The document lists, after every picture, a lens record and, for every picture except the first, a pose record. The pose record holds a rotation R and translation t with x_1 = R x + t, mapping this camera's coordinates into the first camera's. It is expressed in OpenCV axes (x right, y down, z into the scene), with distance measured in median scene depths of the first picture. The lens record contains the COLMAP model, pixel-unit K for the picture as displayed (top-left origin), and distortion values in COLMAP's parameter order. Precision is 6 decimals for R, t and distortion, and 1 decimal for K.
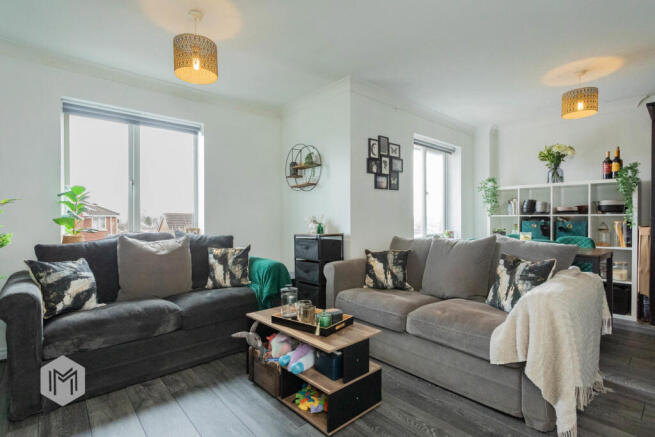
lens RADIAL K [[315.6, 0, 324.9], [0, 315.6, 224.1], [0, 0, 1]] dist [0.004206, -0.002129]
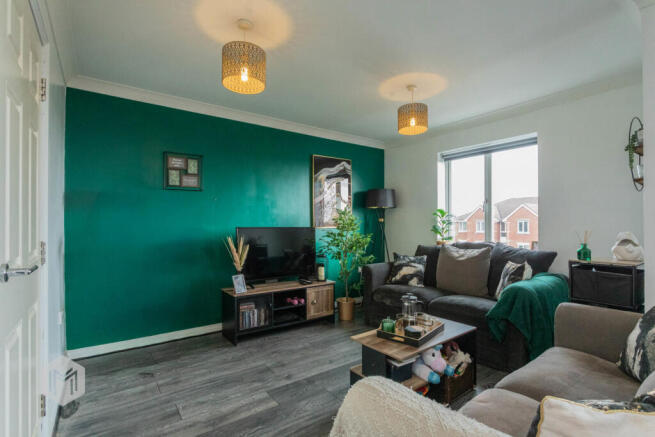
lens RADIAL K [[318.1, 0, 329.8], [0, 318.1, 220.3], [0, 0, 1]] dist [-0.003795, 0.001926]
pose [[-0.078893, -0.008062, -0.996851, 0.615335], [-0.011024, 0.999913, -0.007214, -0.037568], [0.996822, 0.010420, -0.078975, 0.453076]]
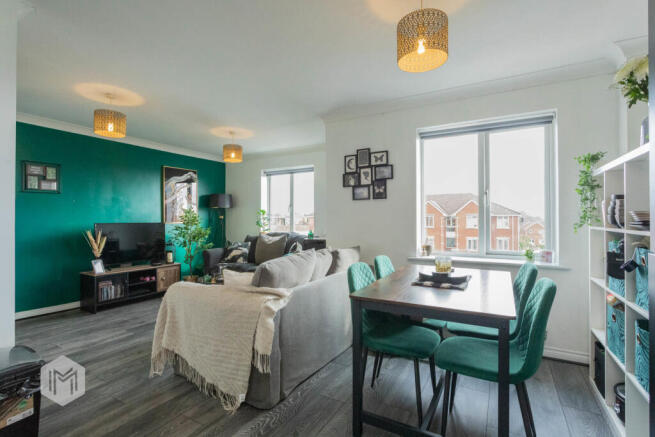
lens RADIAL K [[318.1, 0, 325.5], [0, 318.1, 216.5], [0, 0, 1]] dist [-0.003795, 0.001926]
pose [[0.312148, -0.004092, -0.950025, 1.134630], [-0.010571, 0.999914, -0.007780, -0.046770], [0.949975, 0.012471, 0.312077, 0.561404]]
